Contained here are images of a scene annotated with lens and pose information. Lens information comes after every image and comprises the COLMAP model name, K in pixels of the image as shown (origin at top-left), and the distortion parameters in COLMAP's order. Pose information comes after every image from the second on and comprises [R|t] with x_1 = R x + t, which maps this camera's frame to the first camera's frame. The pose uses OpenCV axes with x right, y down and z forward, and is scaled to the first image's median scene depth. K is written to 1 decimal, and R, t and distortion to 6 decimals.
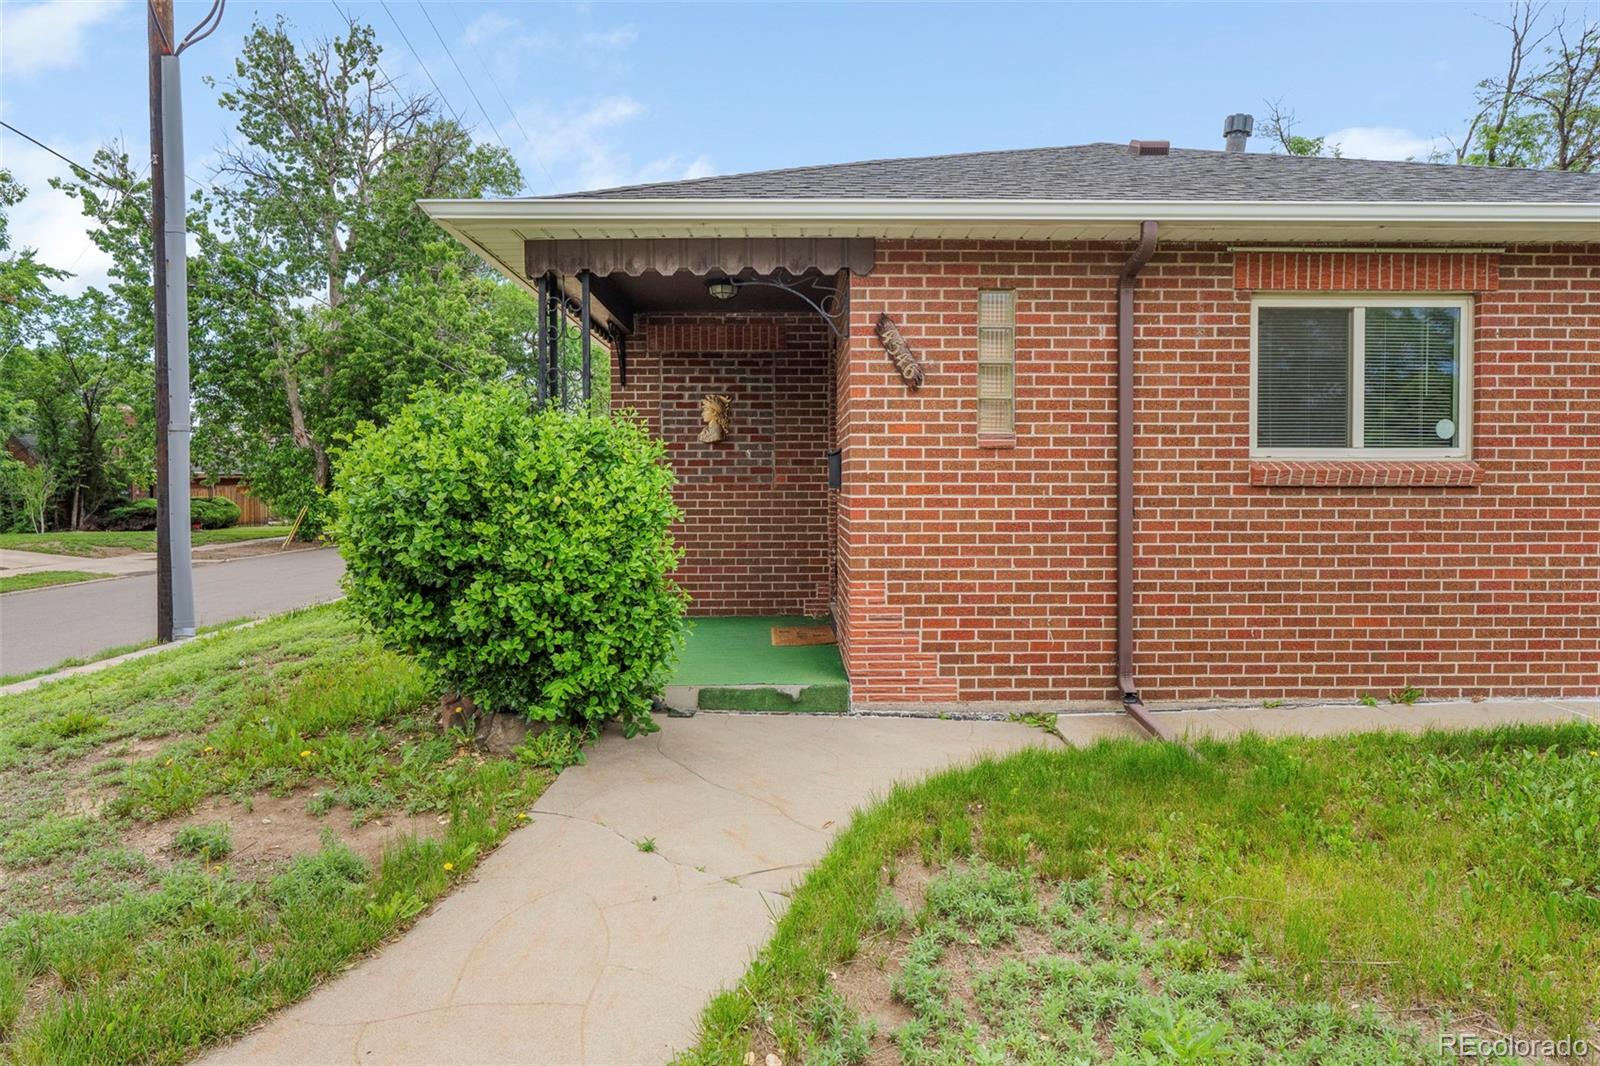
lens RADIAL K [[966.3, 0, 795.5], [0, 966.3, 489.9], [0, 0, 1]] dist [0.000881, 0.000908]
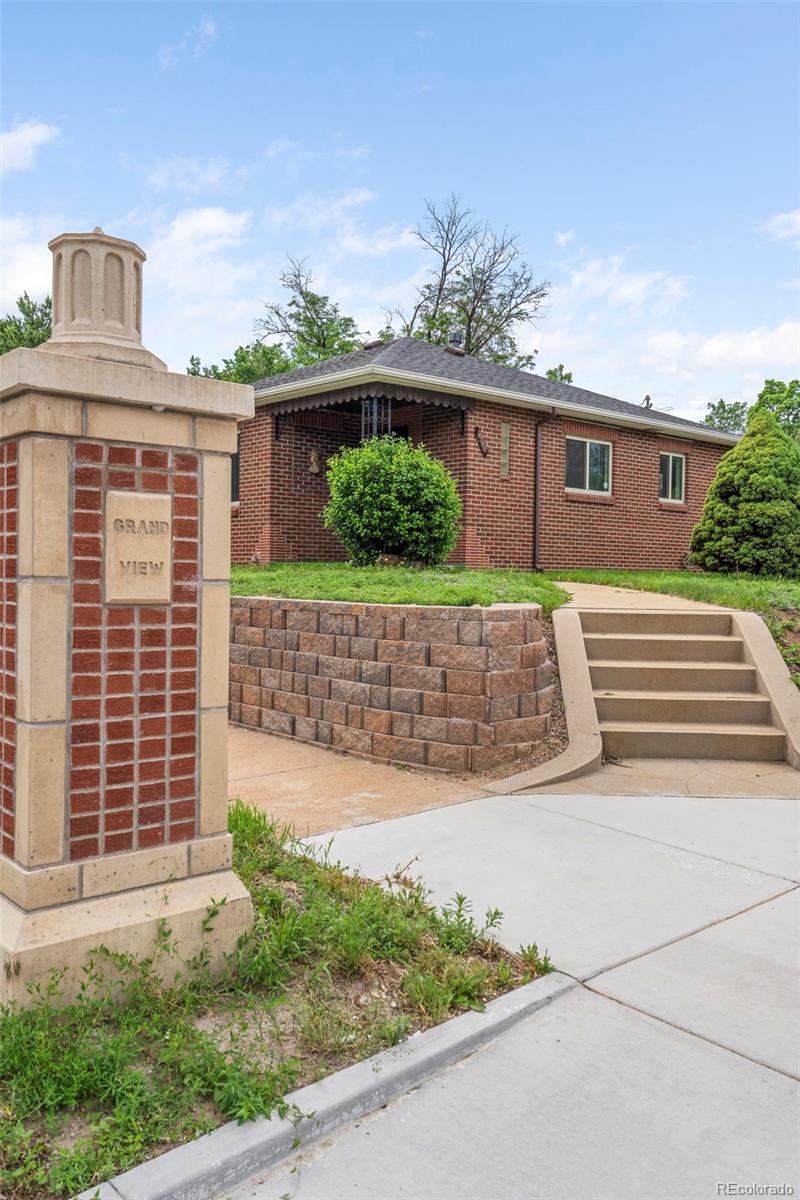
lens RADIAL K [[970.4, 0, 400.1], [0, 970.4, 598.5], [0, 0, 1]] dist [0.007321, 0.000846]
pose [[0.768220, -0.003572, 0.640175, -1.760910], [-0.012193, 0.999721, 0.020210, 0.236704], [-0.640069, -0.023331, 0.767963, -0.921370]]
